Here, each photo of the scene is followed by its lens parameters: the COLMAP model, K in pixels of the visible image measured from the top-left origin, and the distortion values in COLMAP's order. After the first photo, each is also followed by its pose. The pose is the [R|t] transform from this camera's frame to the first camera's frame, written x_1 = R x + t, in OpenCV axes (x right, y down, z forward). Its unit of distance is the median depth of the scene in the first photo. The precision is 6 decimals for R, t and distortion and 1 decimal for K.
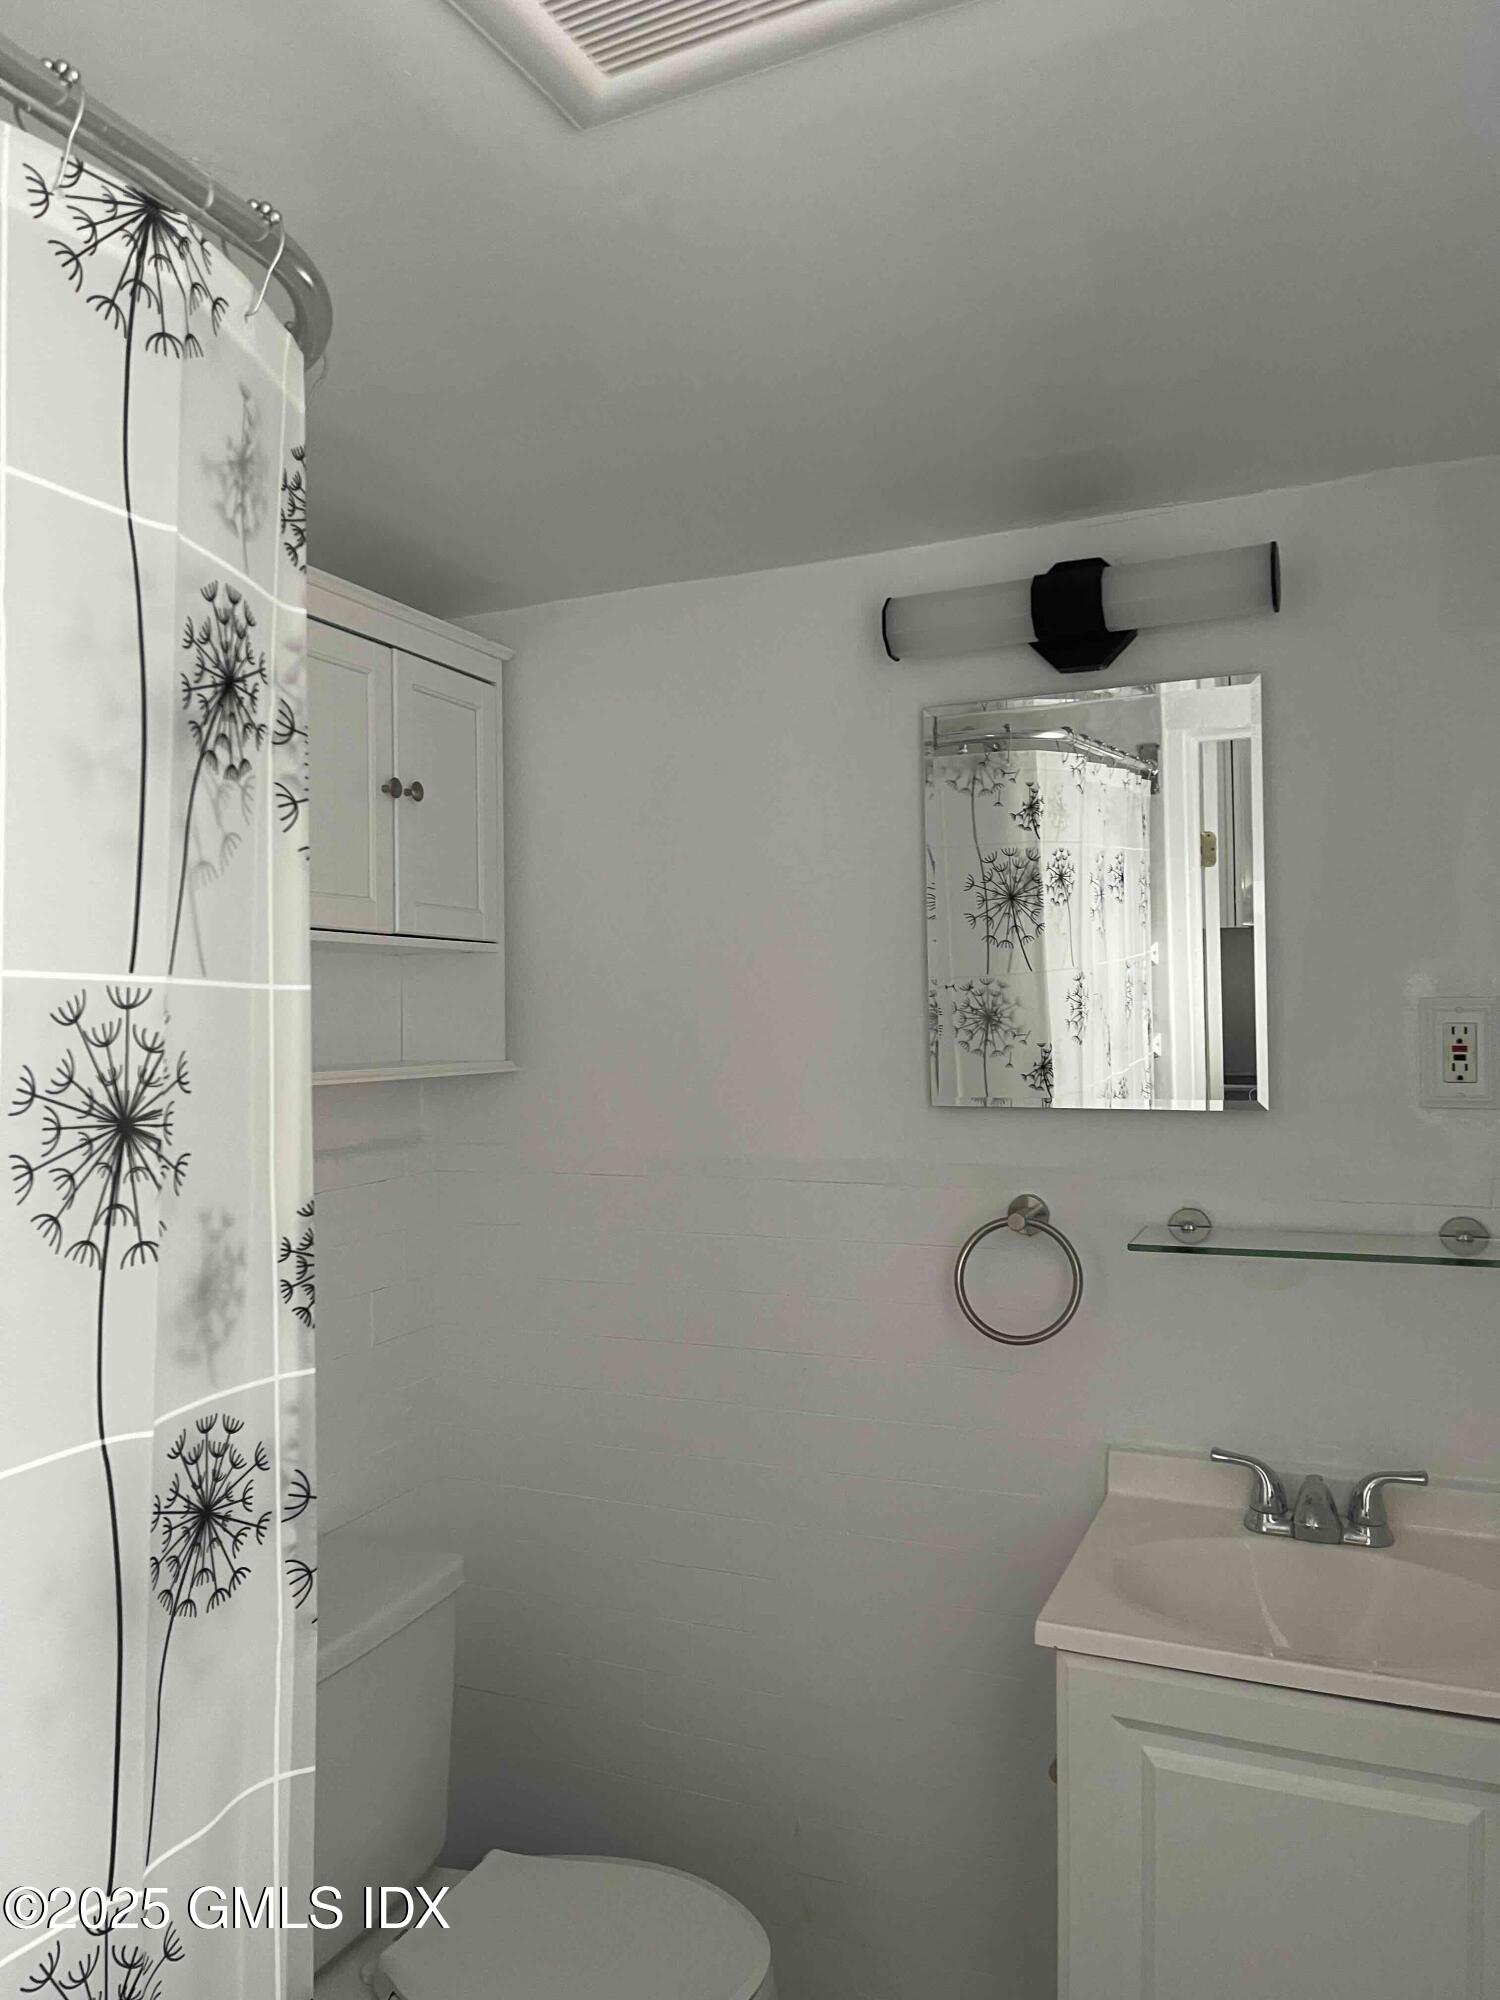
lens RADIAL K [[1476.4, 0, 752.1], [0, 1476.4, 1046.7], [0, 0, 1]] dist [0.028753, 0.000127]
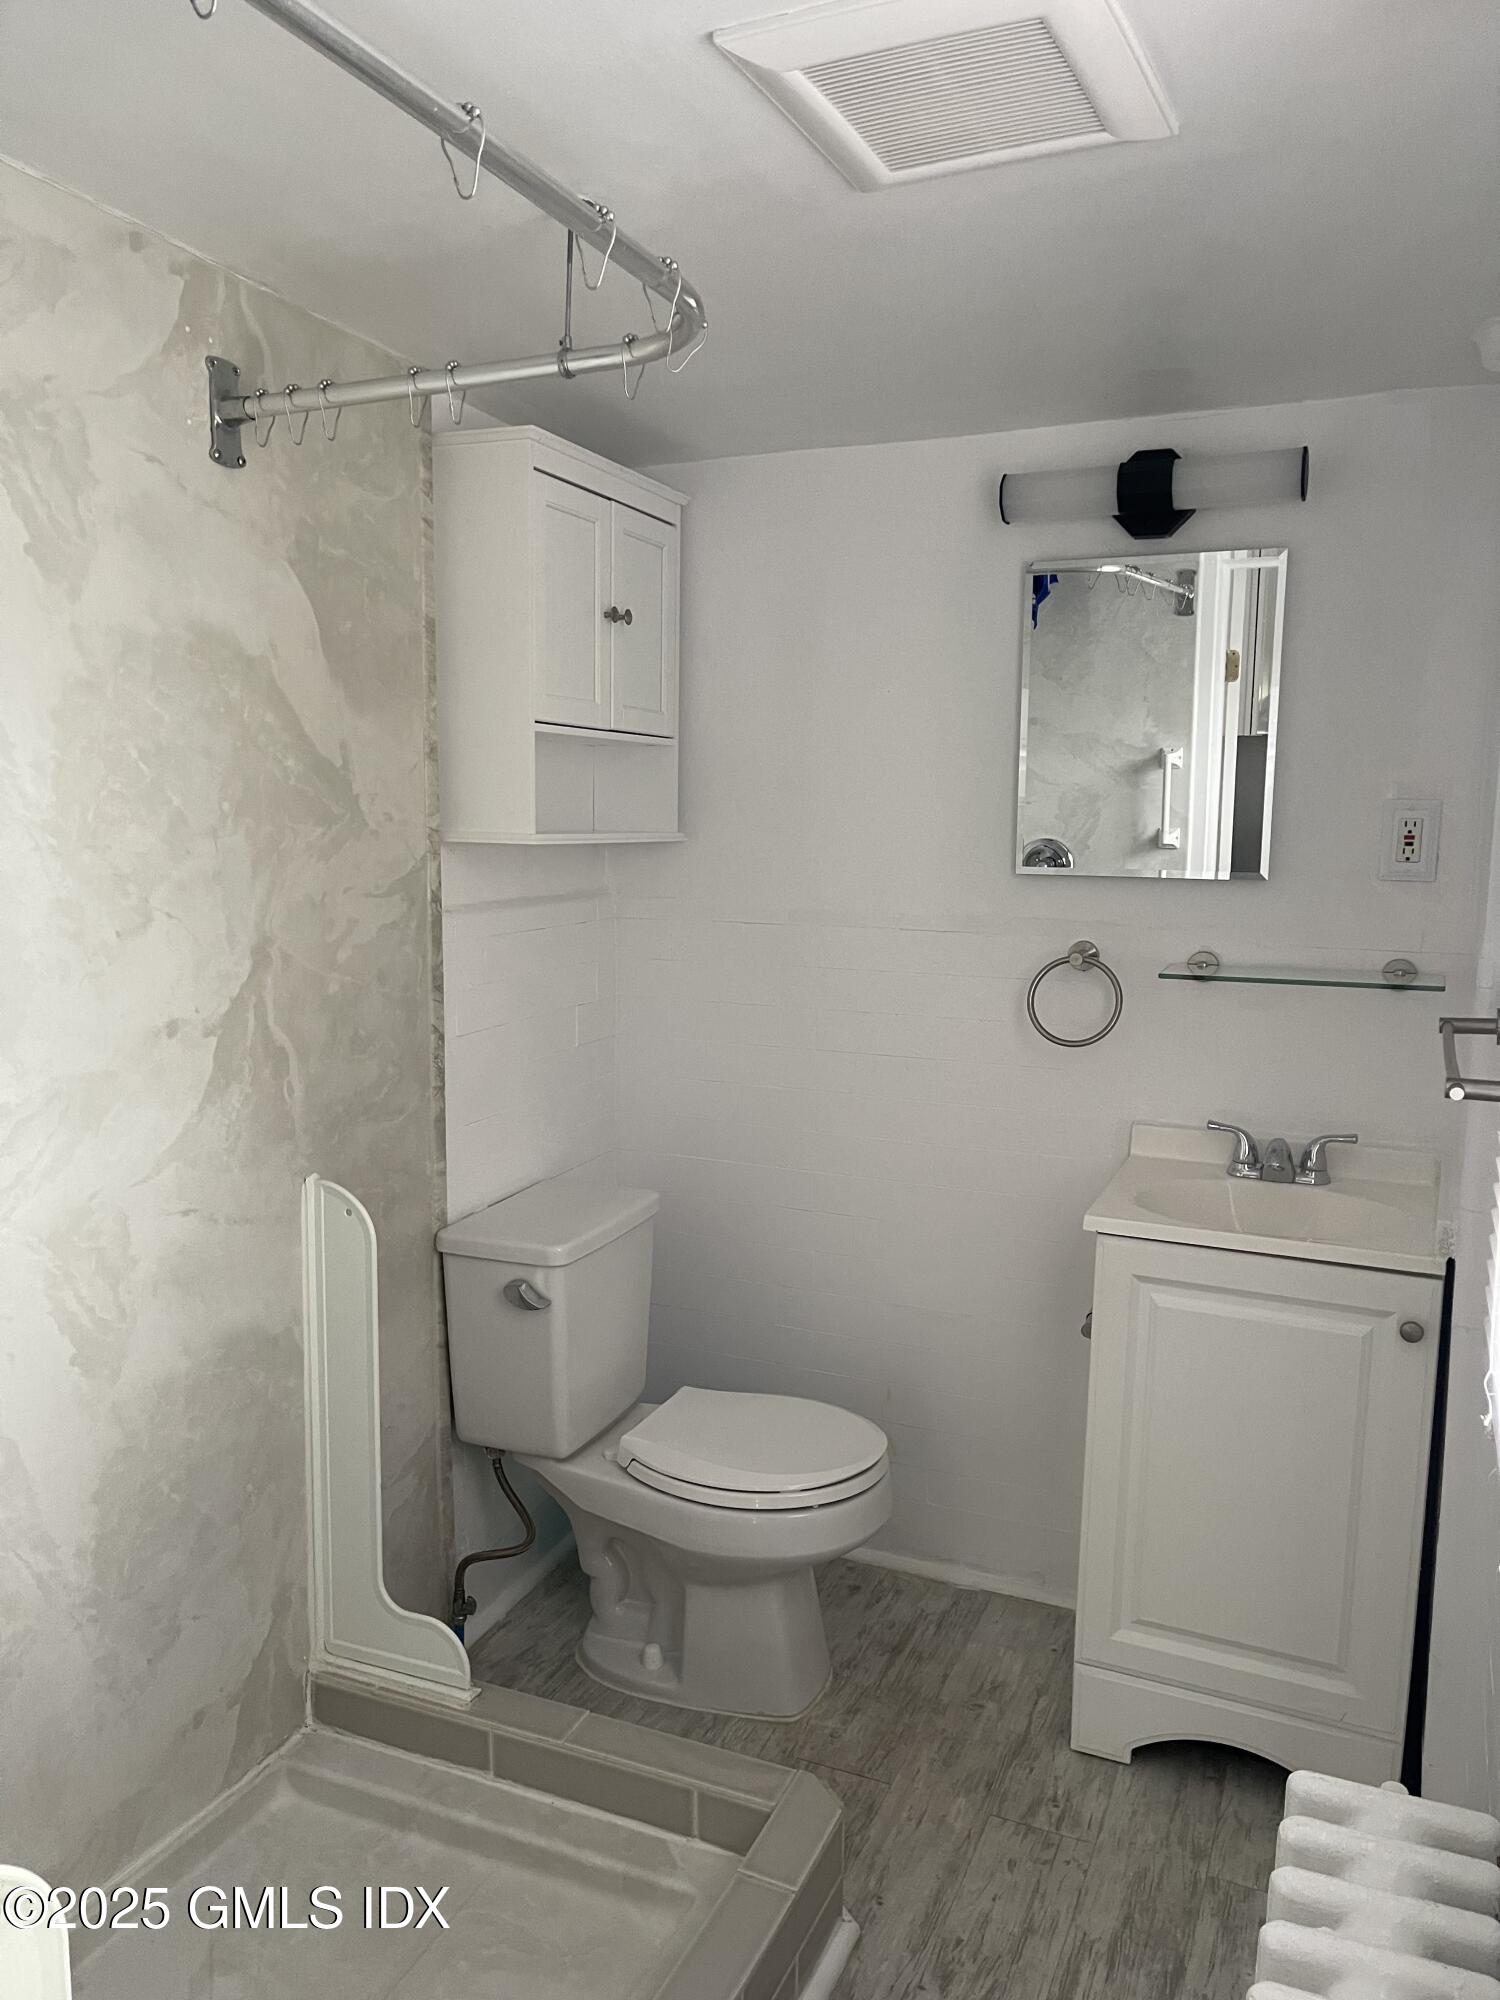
lens RADIAL K [[1476.4, 0, 752.1], [0, 1476.4, 1046.7], [0, 0, 1]] dist [0.028753, 0.000127]
pose [[0.999600, 0.027959, 0.004185, -0.122020], [-0.028269, 0.990049, 0.137855, 0.018887], [-0.000289, -0.137918, 0.990444, -0.356884]]
